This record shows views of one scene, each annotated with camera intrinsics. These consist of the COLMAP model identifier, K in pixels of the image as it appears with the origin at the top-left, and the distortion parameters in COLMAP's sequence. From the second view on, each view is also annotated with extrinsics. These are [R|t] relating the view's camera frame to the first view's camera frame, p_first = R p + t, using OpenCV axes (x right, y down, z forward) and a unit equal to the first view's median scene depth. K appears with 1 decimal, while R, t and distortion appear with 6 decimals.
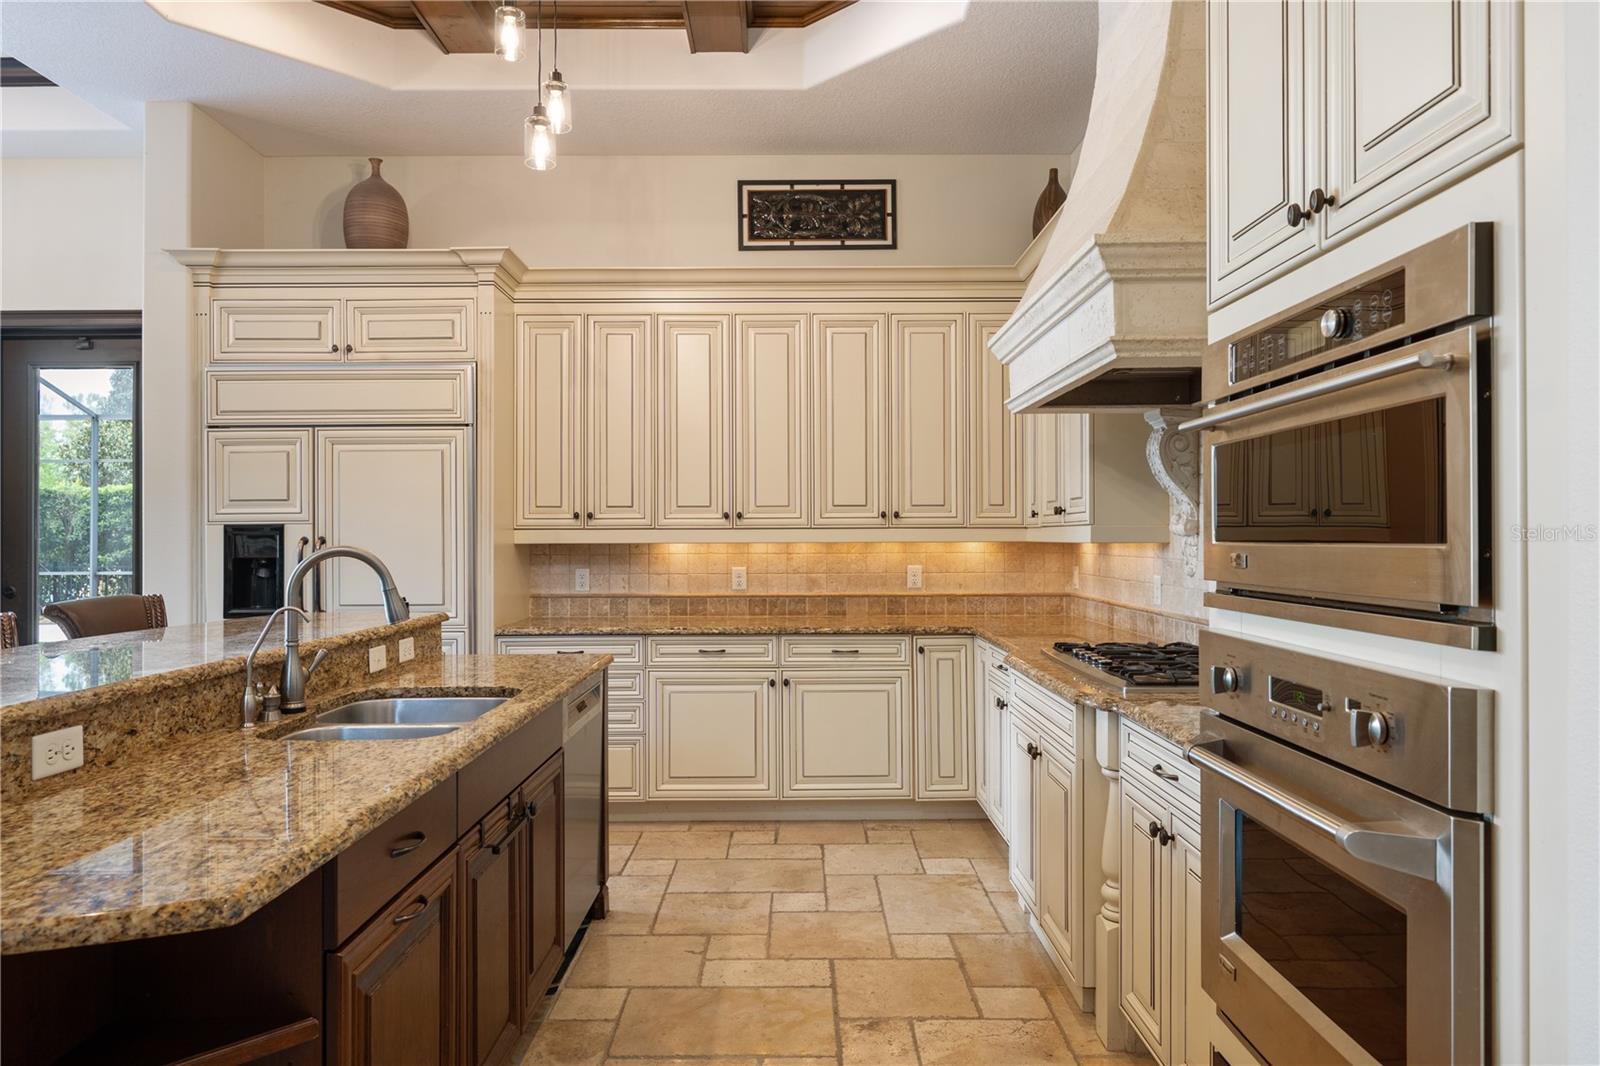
lens RADIAL K [[1011.3, 0, 800.0], [0, 1011.3, 533.0], [0, 0, 1]] dist [-0.005192, -0.000219]
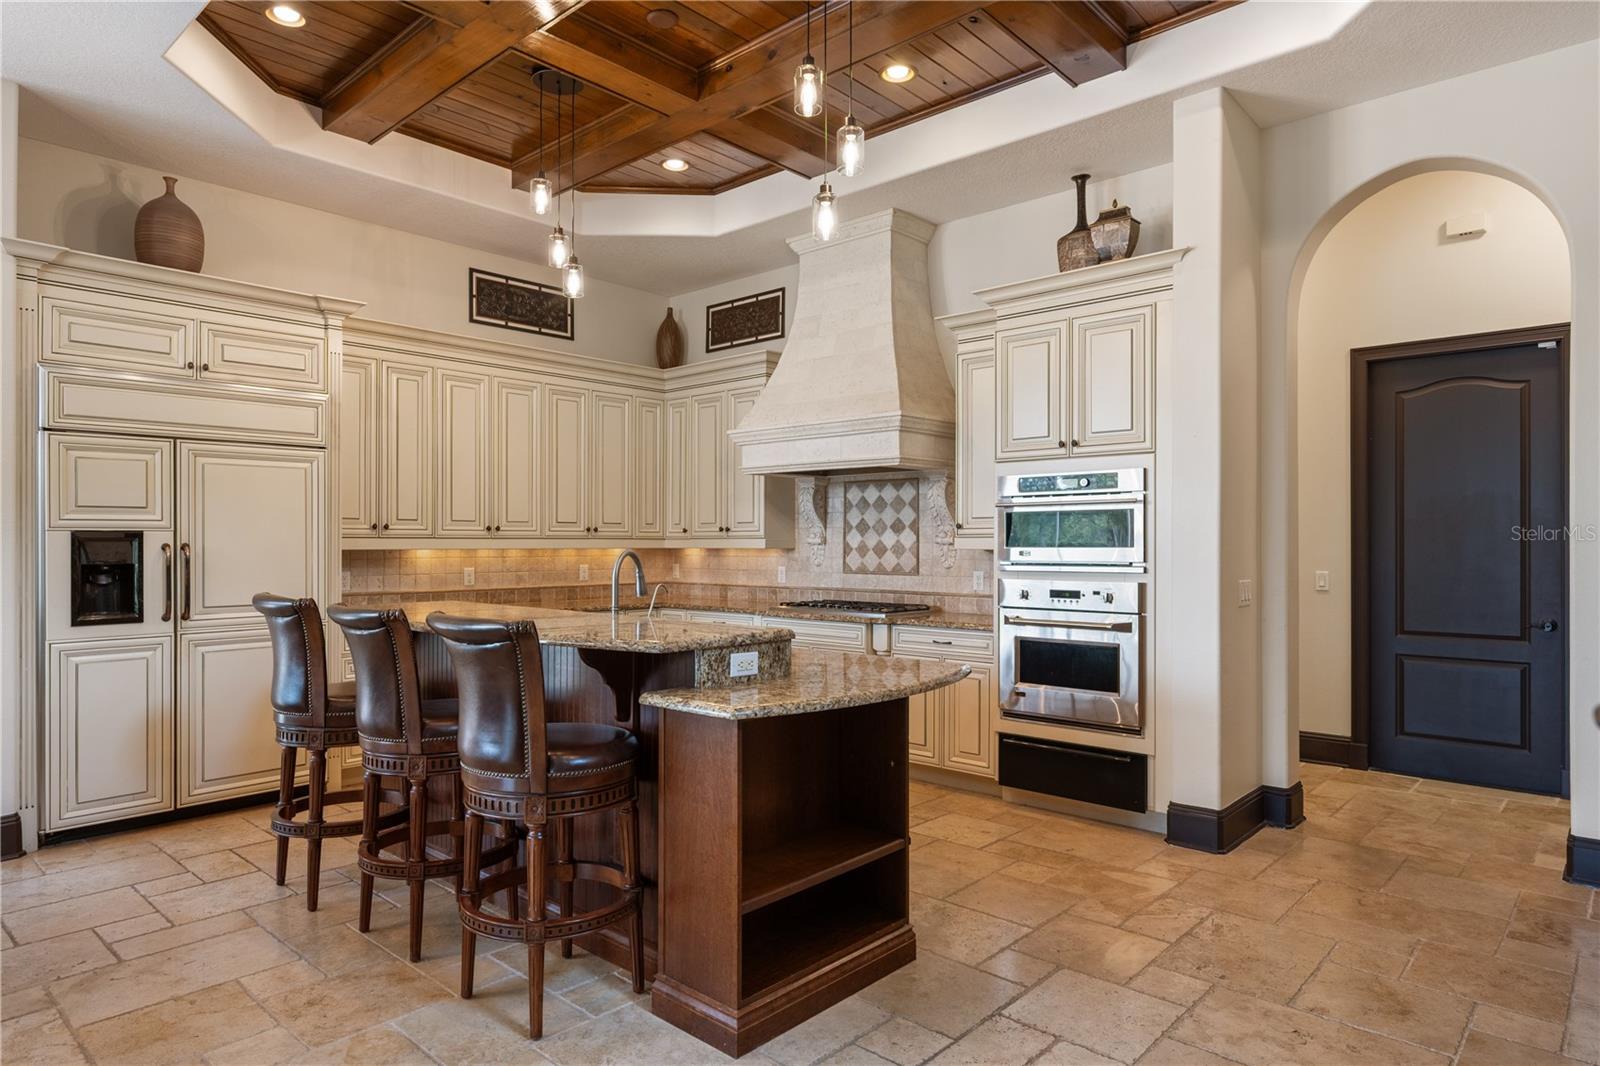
lens RADIAL K [[943.7, 0, 792.2], [0, 943.7, 542.2], [0, 0, 1]] dist [0.001899, 0.000437]
pose [[0.680142, 0.003961, 0.733070, -0.704372], [-0.003537, 0.999991, -0.002122, 0.002168], [-0.733072, -0.001150, 0.680150, -0.127035]]
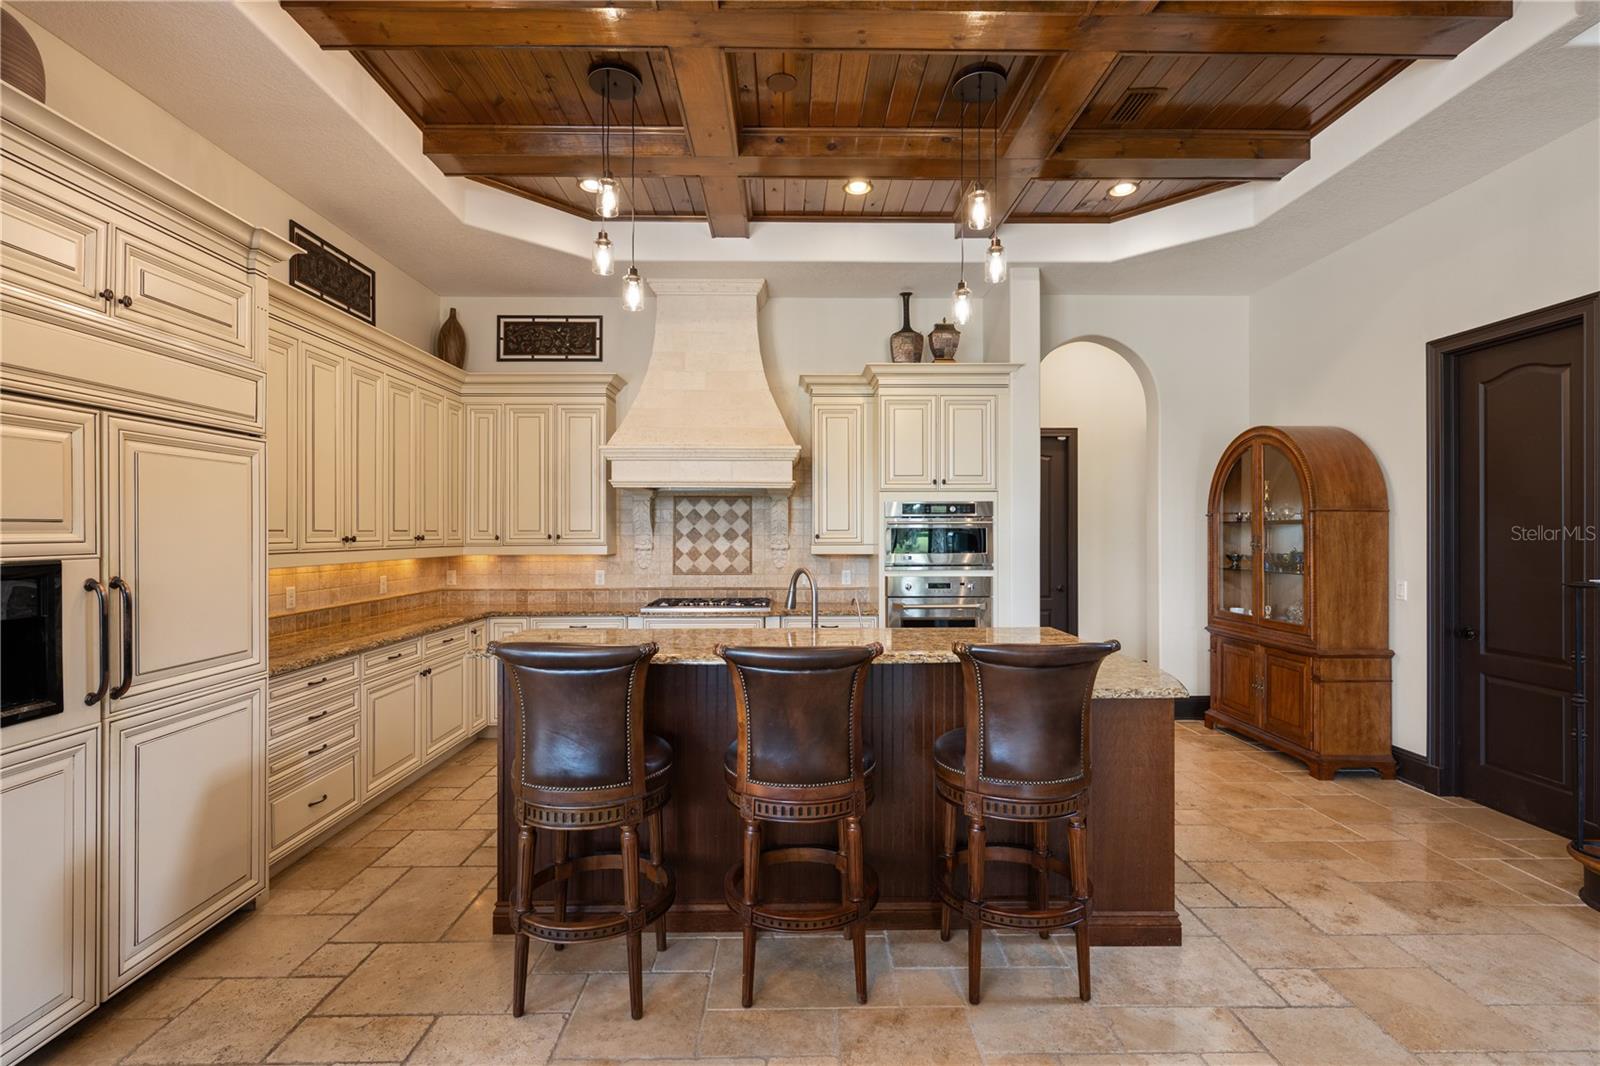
lens RADIAL K [[739.1, 0, 798.5], [0, 739.1, 531.5], [0, 0, 1]] dist [0.000065, -0.000743]
pose [[-0.008556, 0.003759, 0.999956, -0.887725], [0.000073, 0.999993, -0.003758, -0.022601], [-0.999963, 0.000041, -0.008556, 0.508642]]
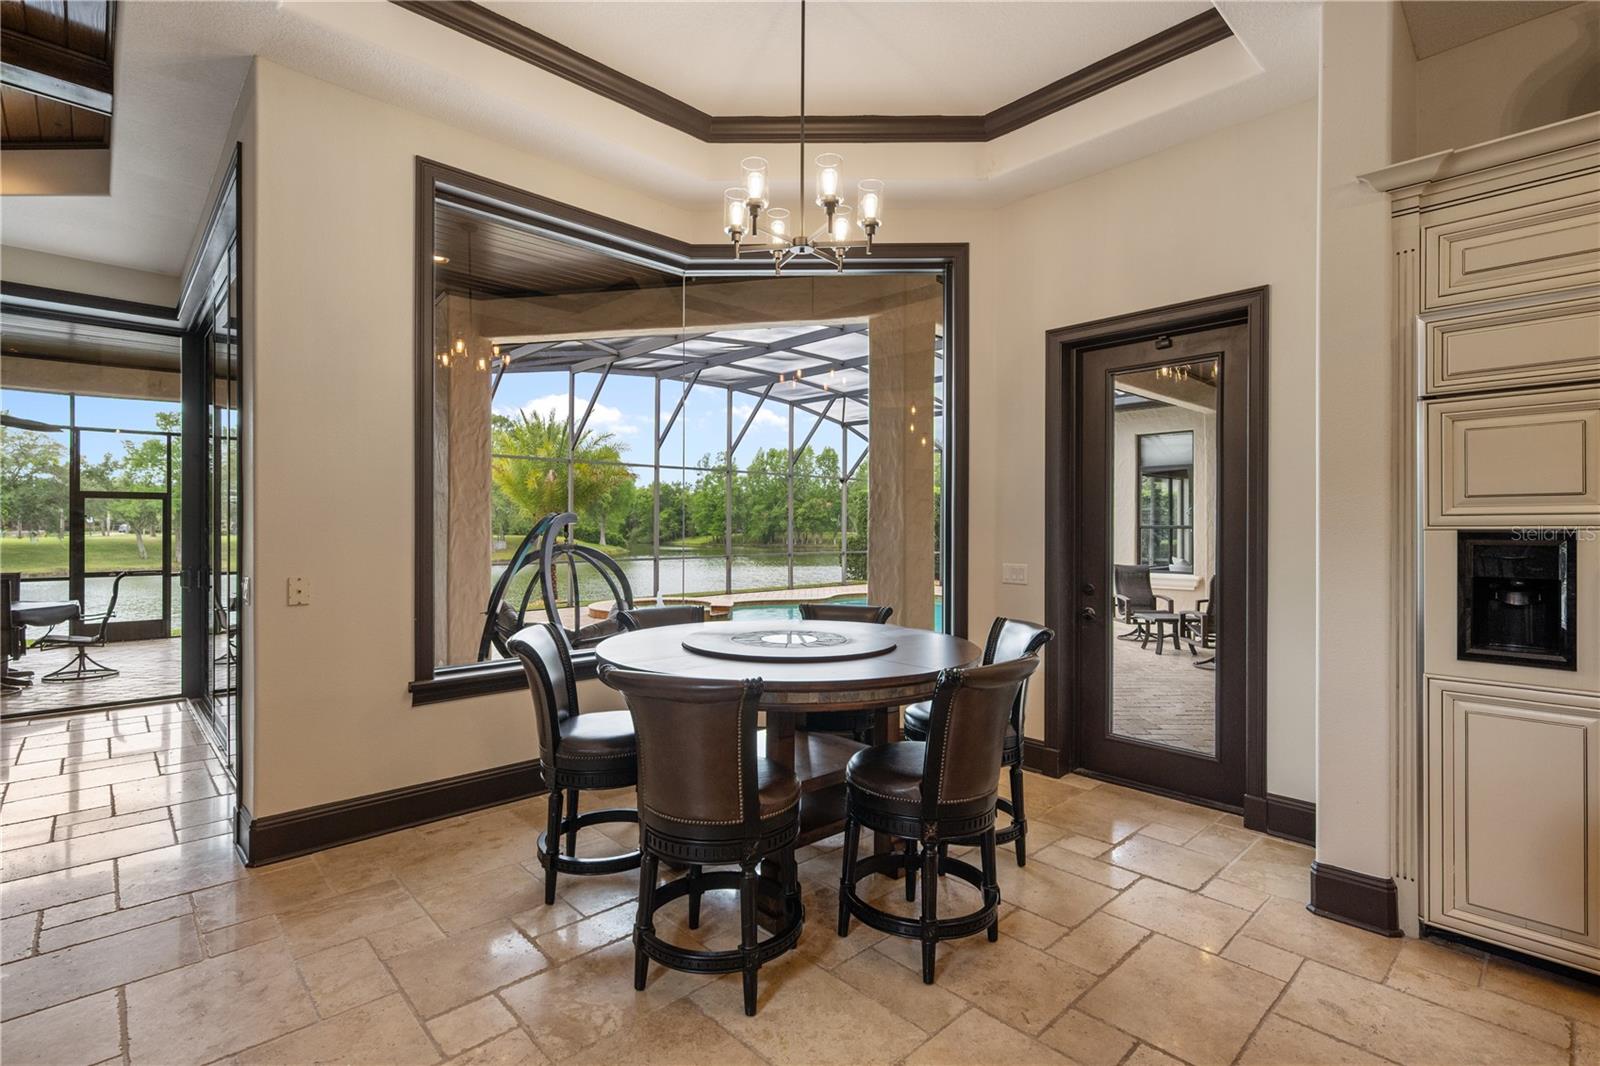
lens RADIAL K [[739.1, 0, 798.5], [0, 739.1, 531.5], [0, 0, 1]] dist [0.000065, -0.000743]
pose [[0.681579, 0.004080, -0.731733, -0.463698], [-0.000754, 0.999988, 0.004873, -0.008643], [0.731744, -0.002770, 0.681574, 0.269073]]
